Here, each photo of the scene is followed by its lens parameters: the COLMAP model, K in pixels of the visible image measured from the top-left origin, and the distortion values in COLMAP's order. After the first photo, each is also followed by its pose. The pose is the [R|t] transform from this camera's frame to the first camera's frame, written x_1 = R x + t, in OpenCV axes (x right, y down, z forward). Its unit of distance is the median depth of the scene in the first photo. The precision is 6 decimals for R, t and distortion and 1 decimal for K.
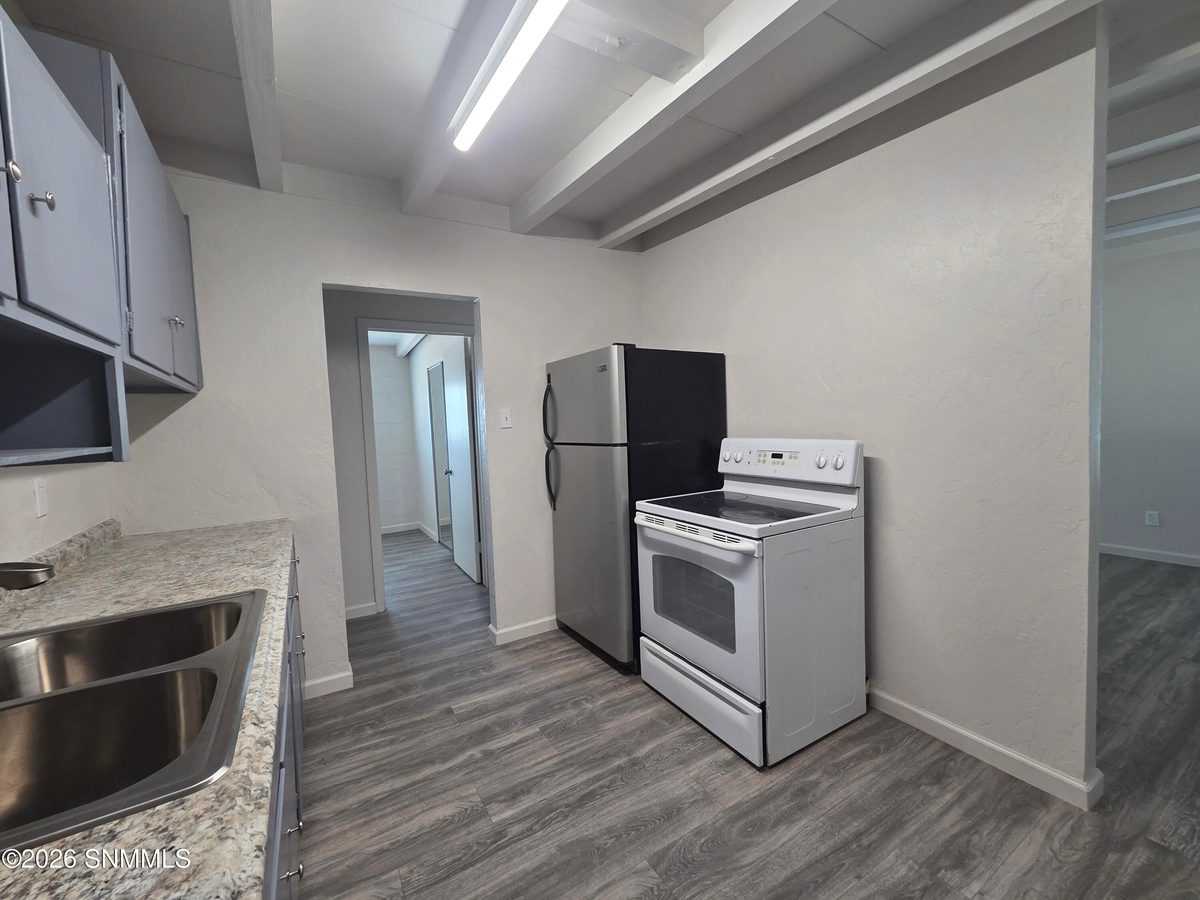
lens RADIAL K [[488.5, 0, 597.5], [0, 488.5, 444.1], [0, 0, 1]] dist [0.004318, 0.000468]
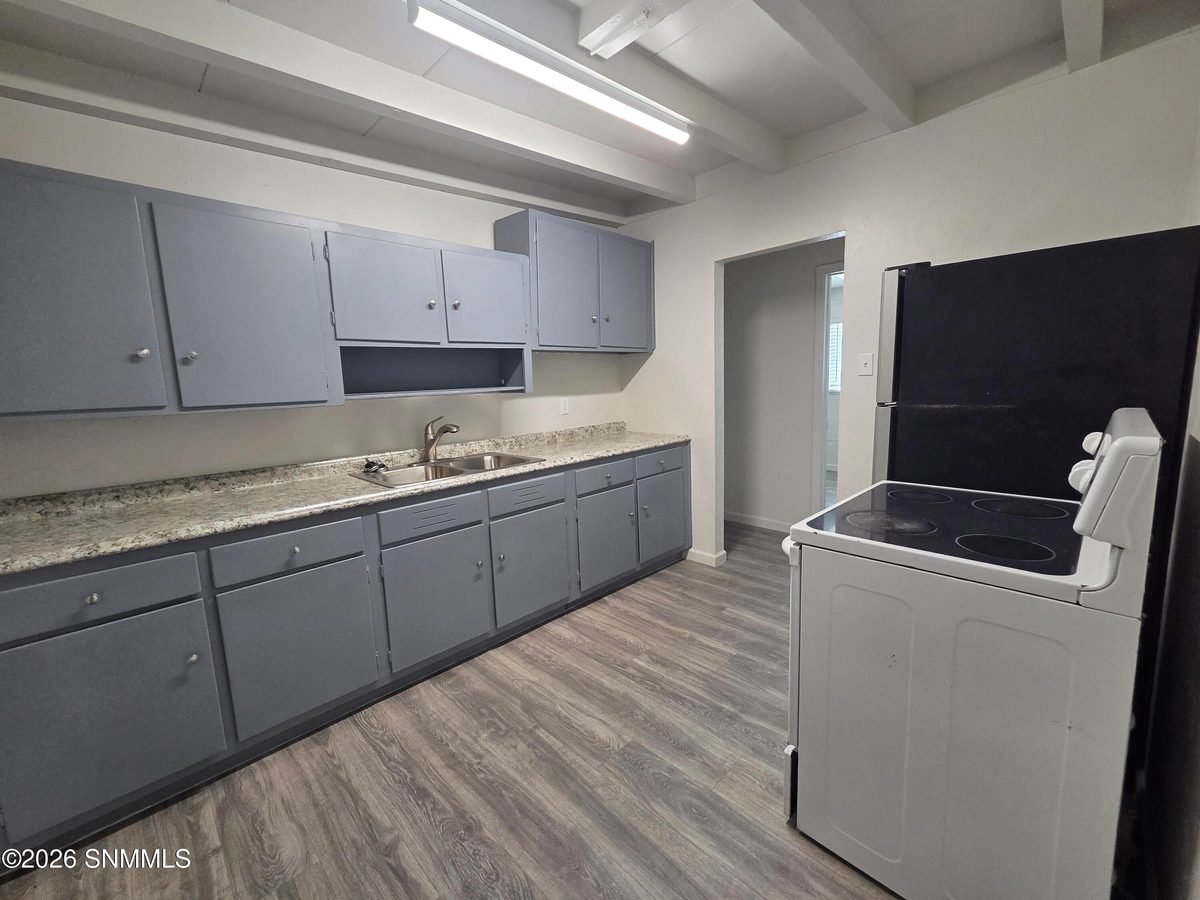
lens RADIAL K [[488.5, 0, 597.0], [0, 488.5, 447.8], [0, 0, 1]] dist [0.004318, 0.000468]
pose [[0.237547, 0.165772, -0.957126, 0.957773], [-0.015348, 0.985848, 0.166938, -0.072296], [0.971255, -0.024965, 0.236730, 0.535753]]
